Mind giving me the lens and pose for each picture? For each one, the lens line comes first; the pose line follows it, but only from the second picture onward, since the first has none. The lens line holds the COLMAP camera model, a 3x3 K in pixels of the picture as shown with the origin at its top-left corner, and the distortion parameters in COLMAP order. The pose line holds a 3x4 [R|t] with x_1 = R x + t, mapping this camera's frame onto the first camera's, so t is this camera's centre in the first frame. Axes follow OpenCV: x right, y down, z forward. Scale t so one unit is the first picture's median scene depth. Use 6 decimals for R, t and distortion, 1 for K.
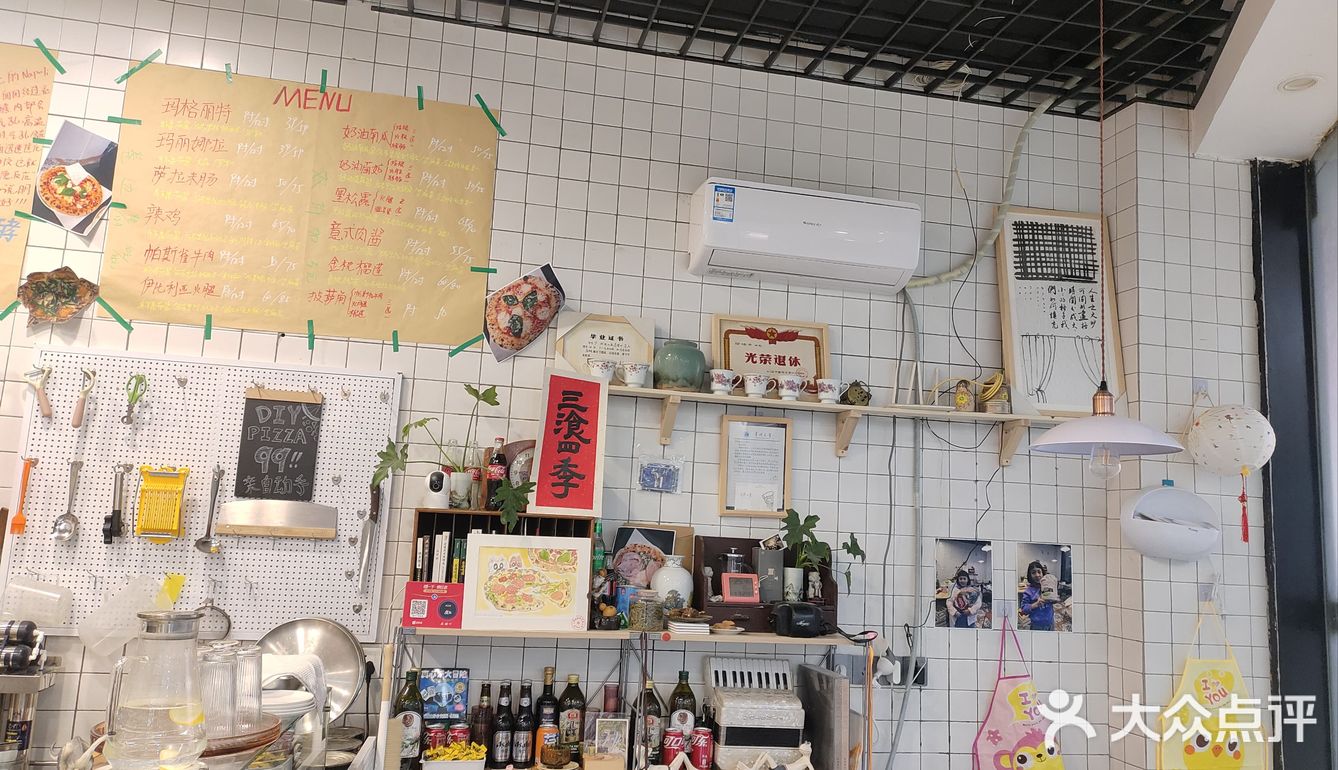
lens RADIAL K [[999.8, 0, 669.0], [0, 999.8, 385.0], [0, 0, 1]] dist [0.065491, -0.068035]
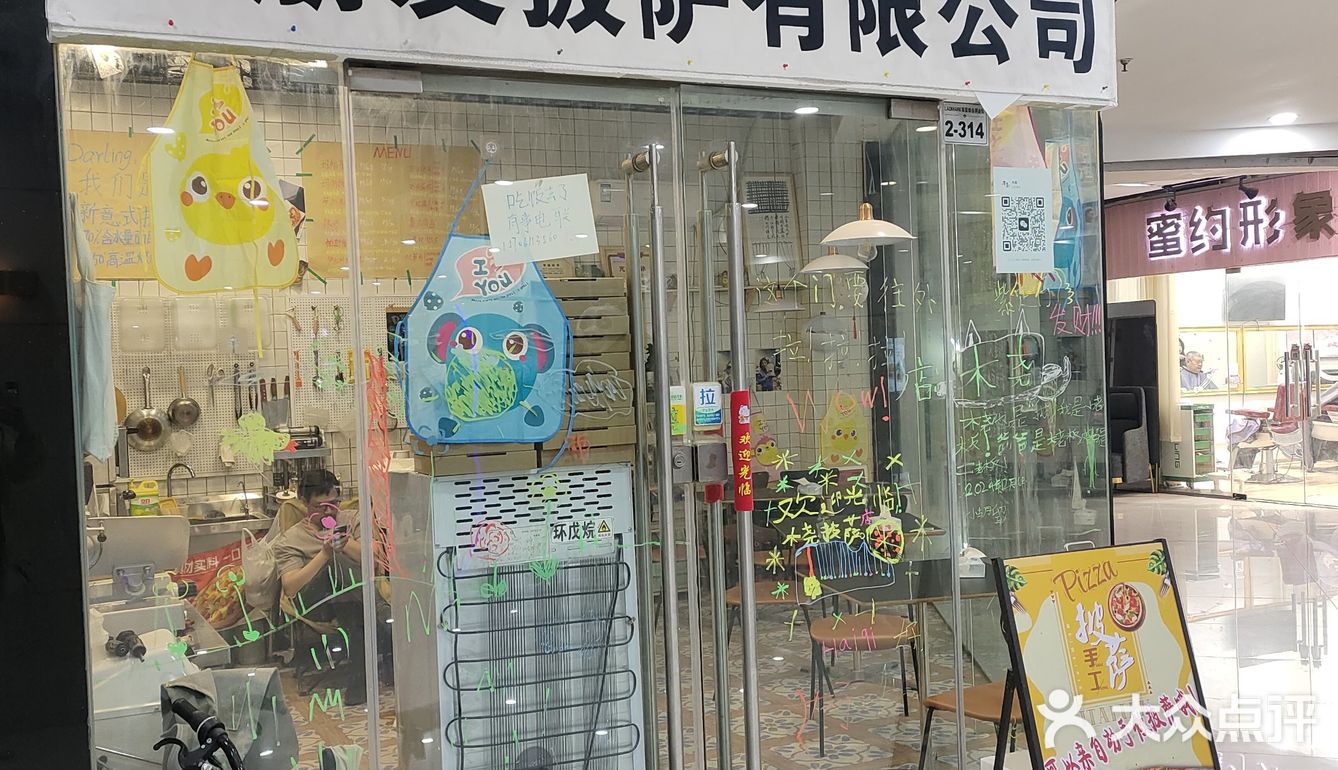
lens RADIAL K [[1176.0, 0, 669.0], [0, 1176.0, 385.0], [0, 0, 1]] dist [0.083969, -0.000364]
pose [[0.969215, -0.095580, 0.226906, -0.393194], [0.055935, 0.982955, 0.175129, -0.212862], [-0.239777, -0.157046, 0.958042, -1.335230]]
